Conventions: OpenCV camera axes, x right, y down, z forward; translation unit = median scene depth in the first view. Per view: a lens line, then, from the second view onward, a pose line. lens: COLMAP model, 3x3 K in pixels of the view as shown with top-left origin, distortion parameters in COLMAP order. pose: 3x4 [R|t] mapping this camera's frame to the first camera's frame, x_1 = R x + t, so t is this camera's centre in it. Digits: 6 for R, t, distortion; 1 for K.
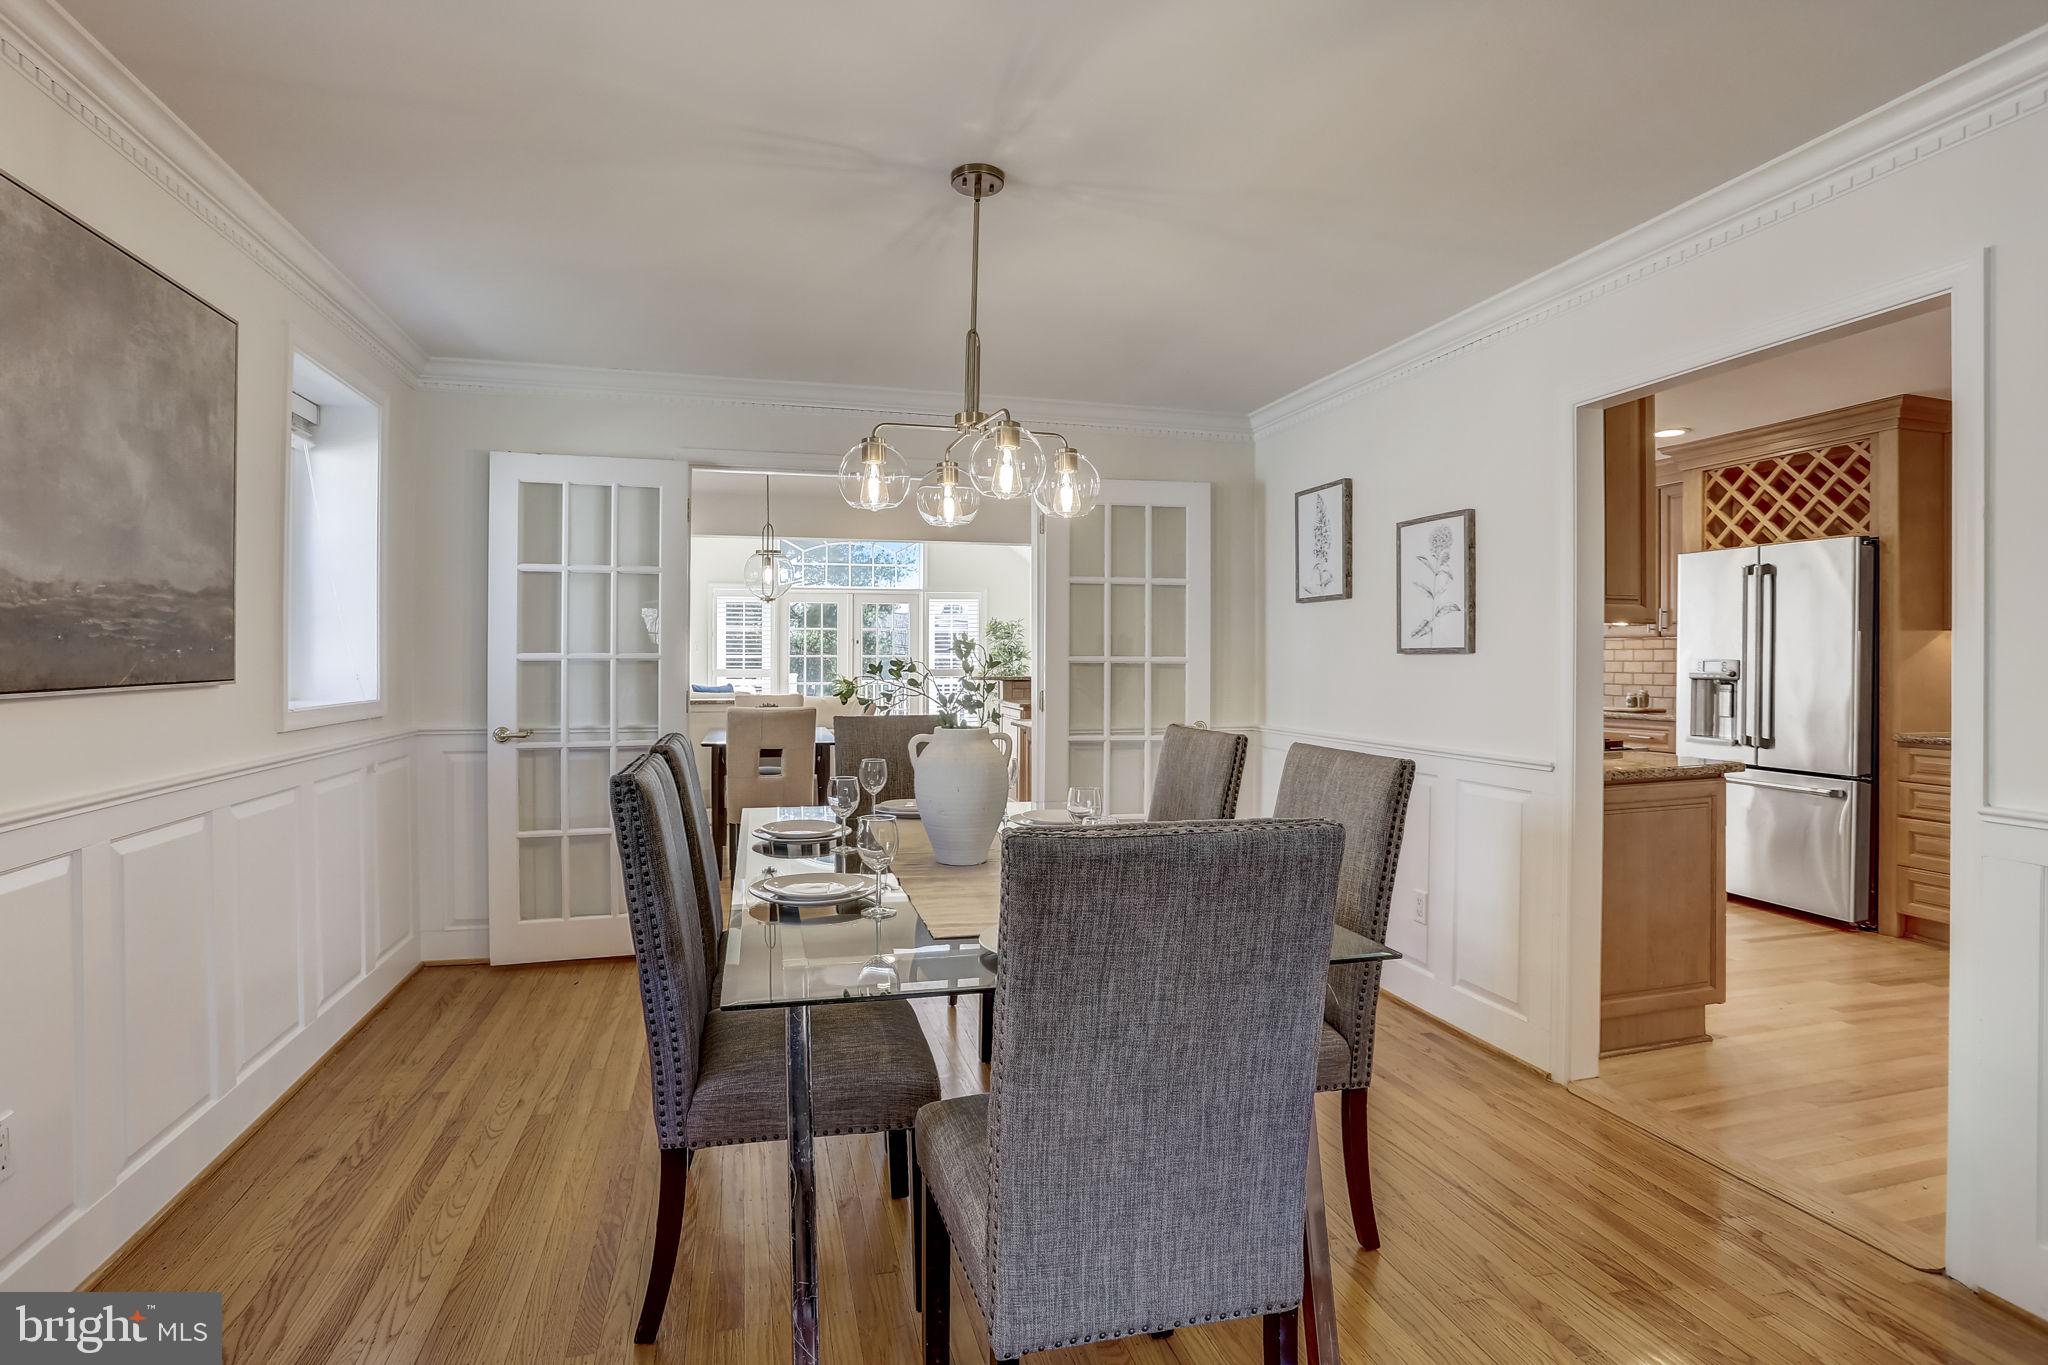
lens RADIAL K [[1005.2, 0, 1016.6], [0, 1005.2, 654.7], [0, 0, 1]] dist [-0.057335, 0.031294]
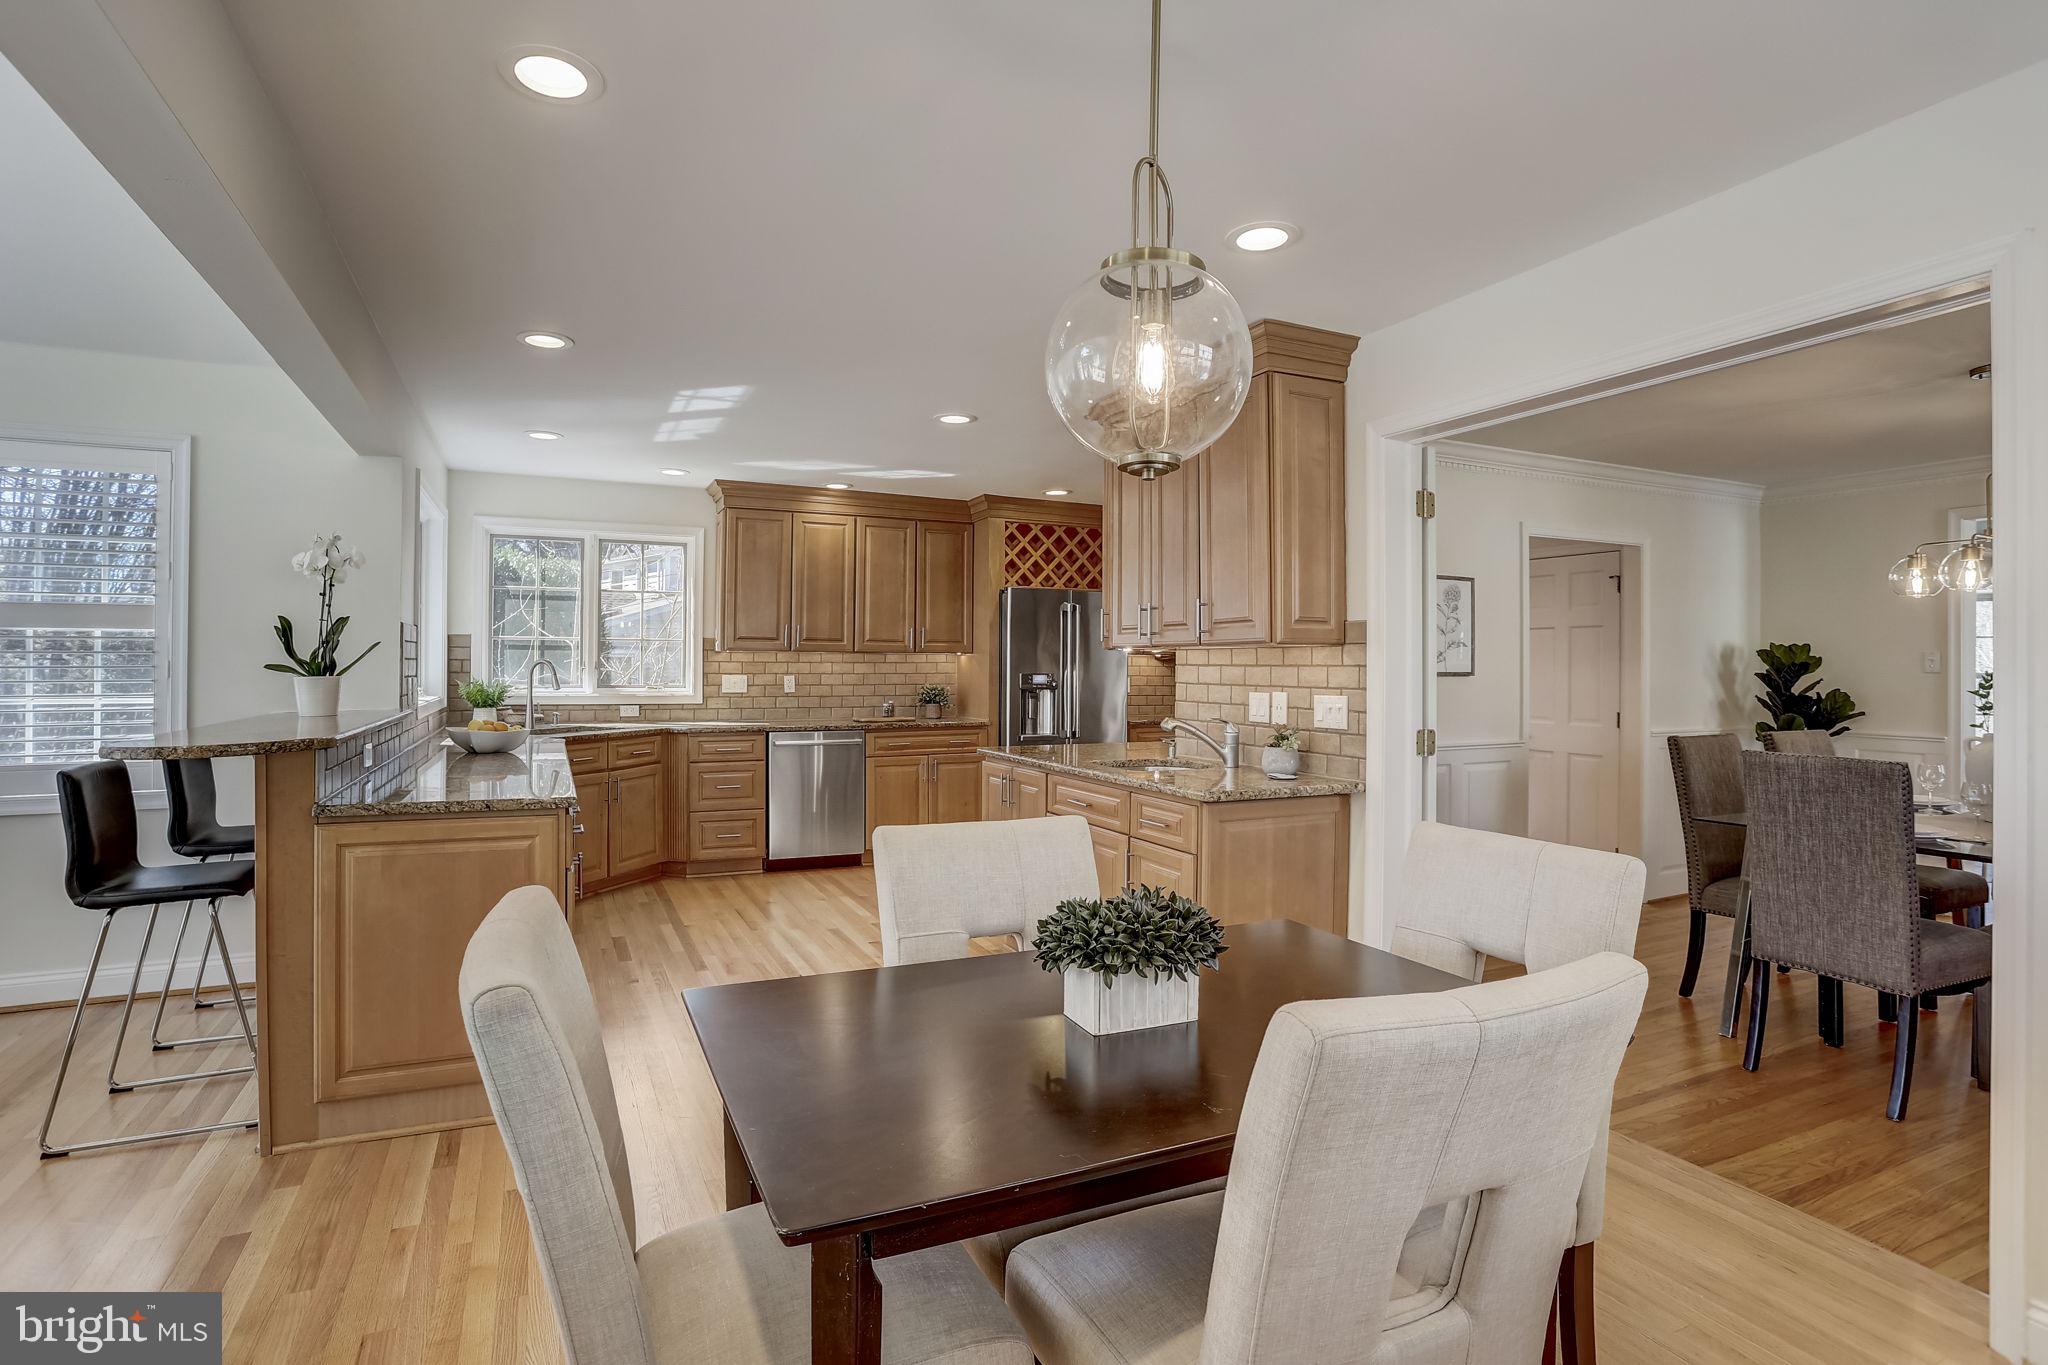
lens RADIAL K [[1005.2, 0, 1016.6], [0, 1005.2, 654.7], [0, 0, 1]] dist [-0.057335, 0.031294]
pose [[-0.174914, 0.004778, 0.984572, -0.560635], [-0.009877, 0.999929, -0.006608, -0.010473], [-0.984534, -0.010881, -0.174854, 1.232039]]
